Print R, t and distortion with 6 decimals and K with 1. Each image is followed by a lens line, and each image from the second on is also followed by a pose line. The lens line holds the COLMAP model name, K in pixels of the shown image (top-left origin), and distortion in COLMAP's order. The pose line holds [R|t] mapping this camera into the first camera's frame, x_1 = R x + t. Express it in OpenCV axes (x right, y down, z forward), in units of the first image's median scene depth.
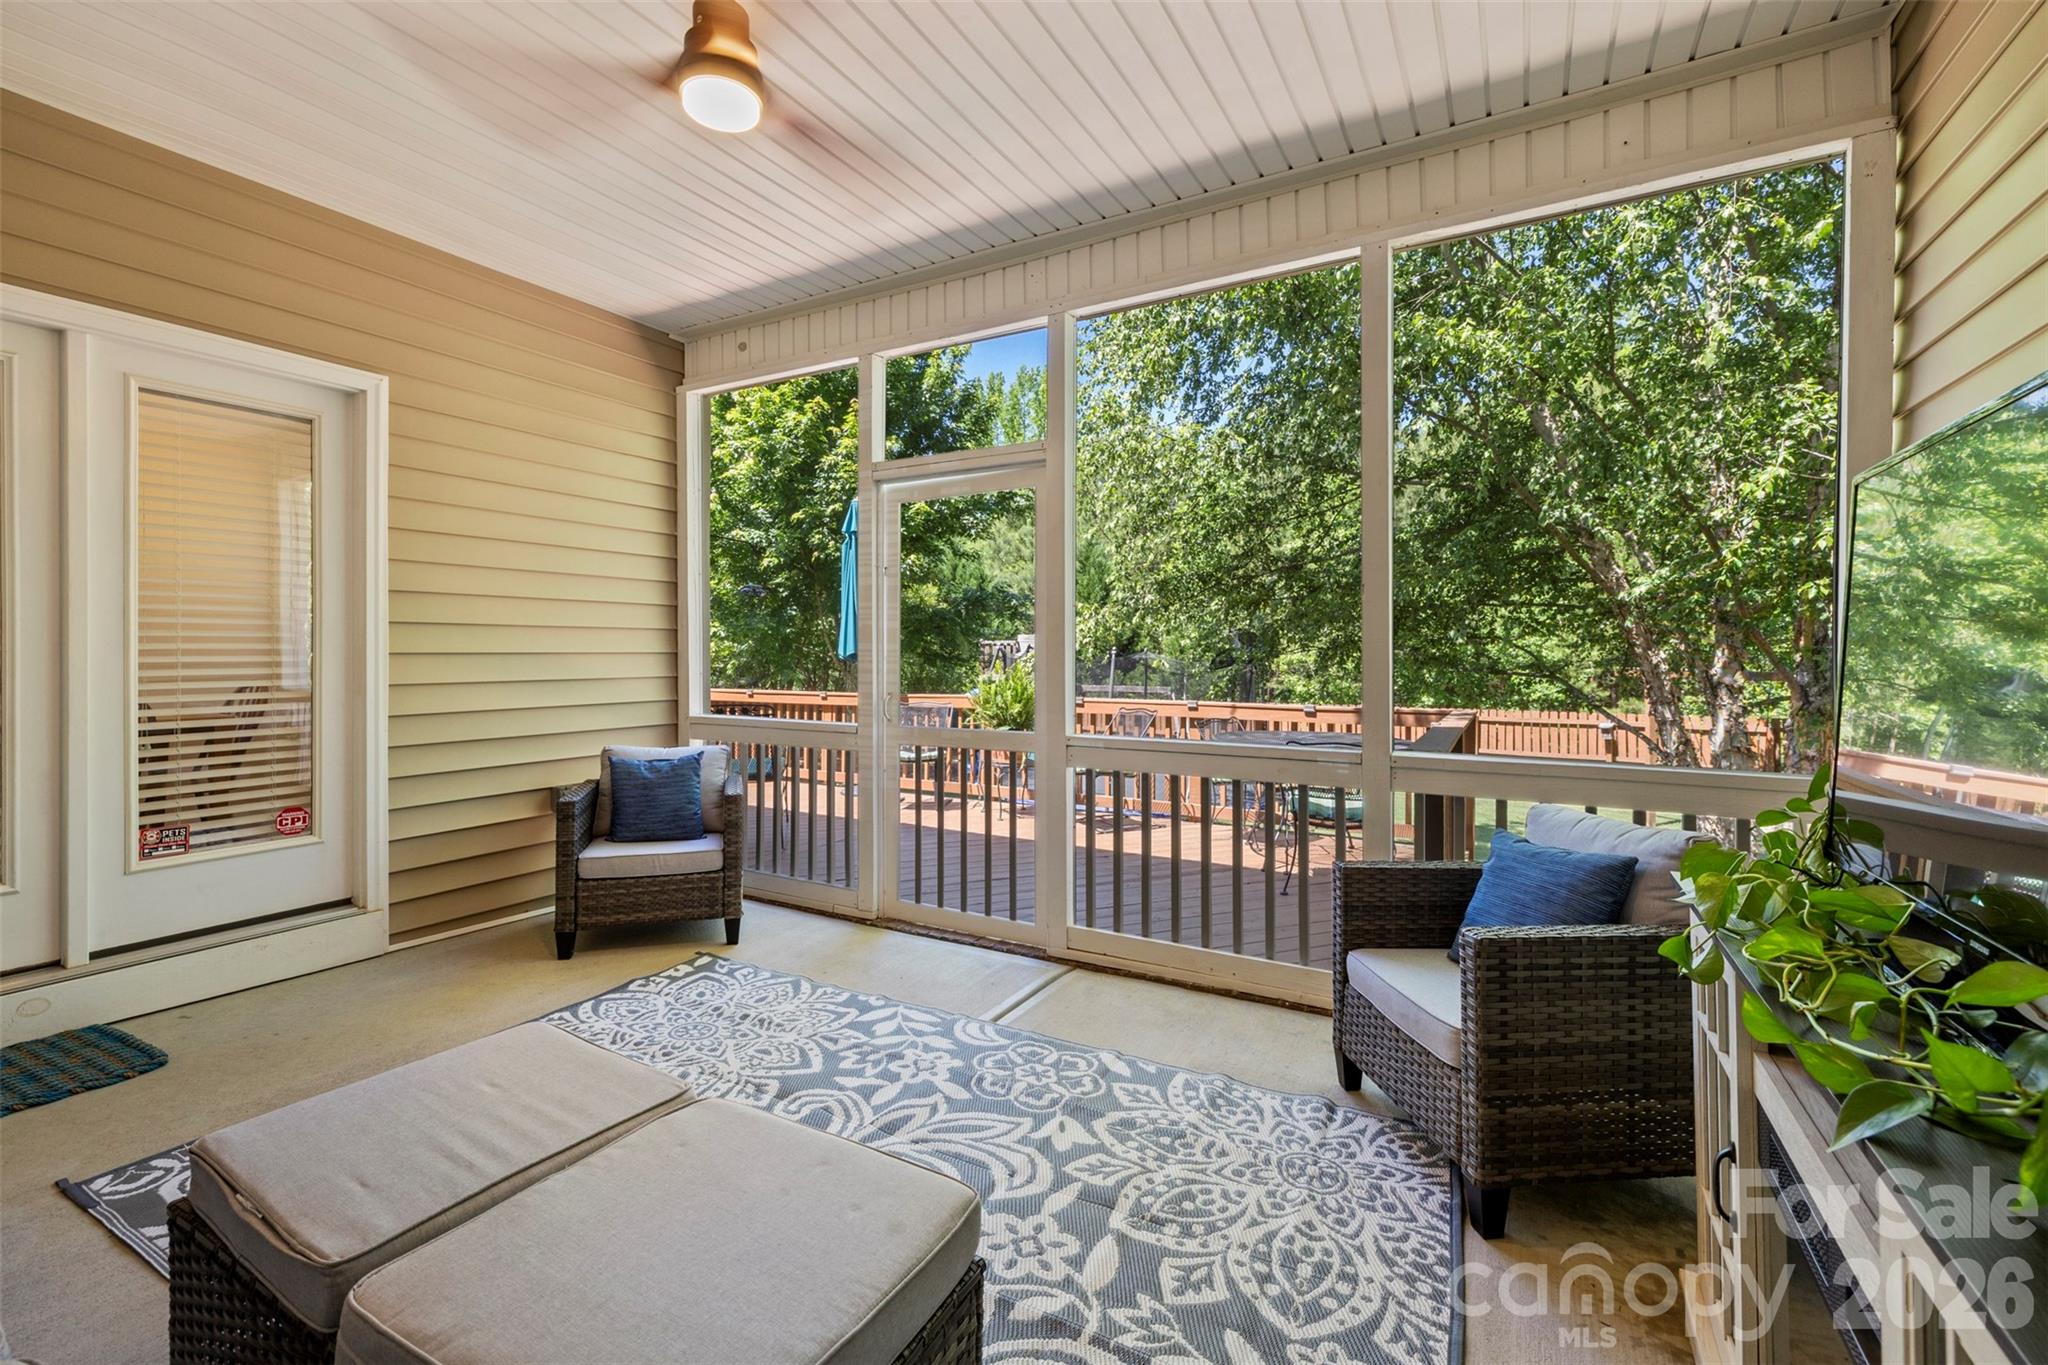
lens RADIAL K [[871.3, 0, 1030.5], [0, 871.3, 661.0], [0, 0, 1]] dist [-0.001124, -0.000300]
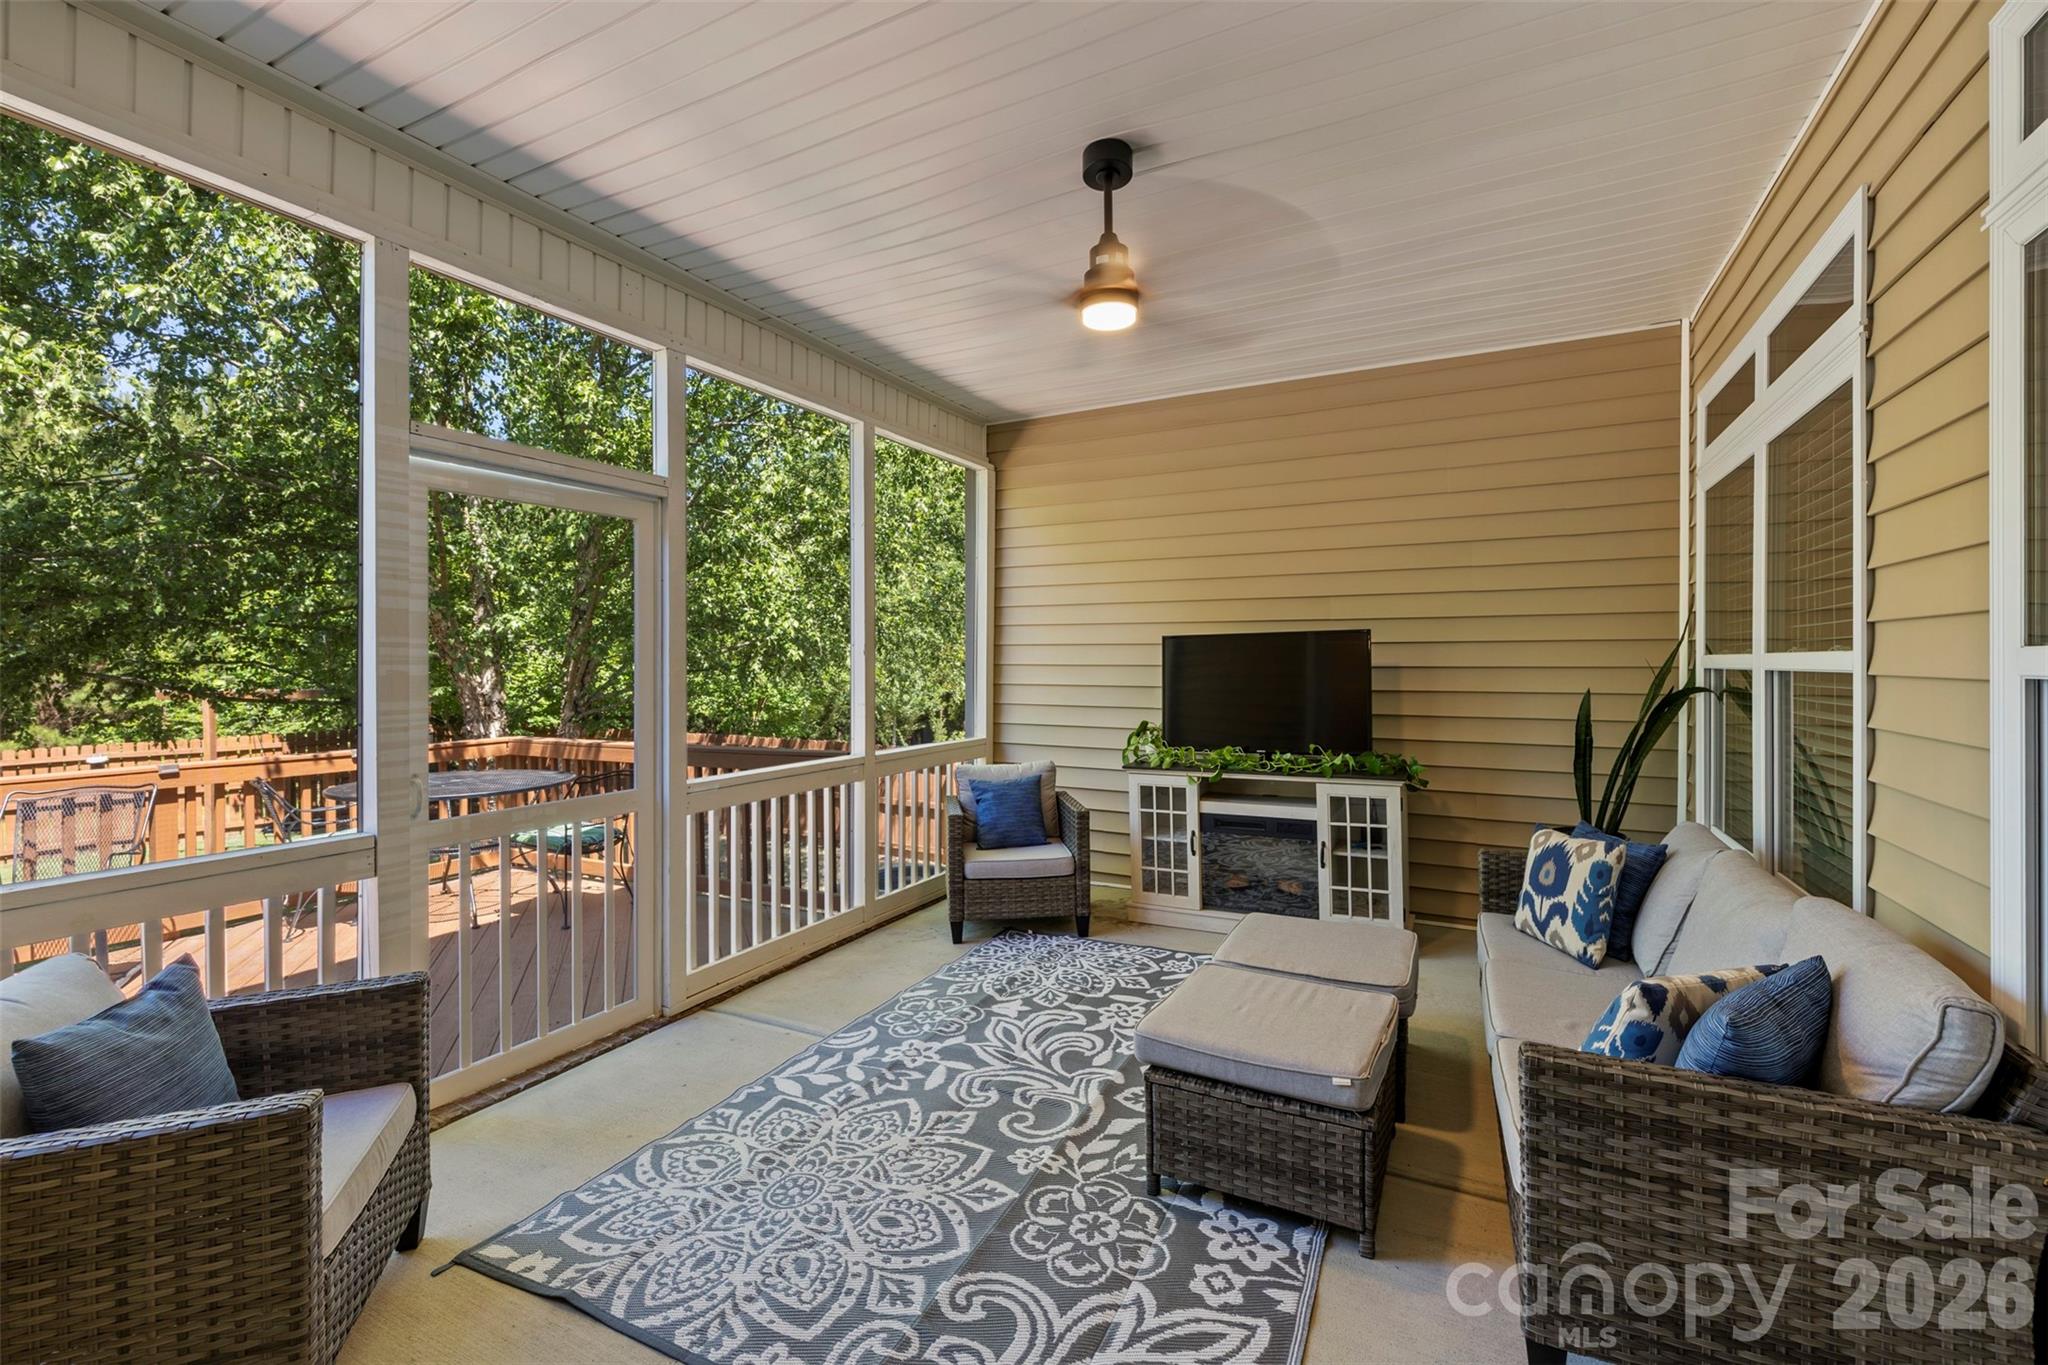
lens RADIAL K [[871.3, 0, 1034.3], [0, 871.3, 668.8], [0, 0, 1]] dist [-0.001124, -0.000300]
pose [[-0.043523, -0.016049, 0.998924, -1.357966], [0.008523, 0.999829, 0.016435, -0.080289], [-0.999016, 0.009230, -0.043379, 0.916633]]
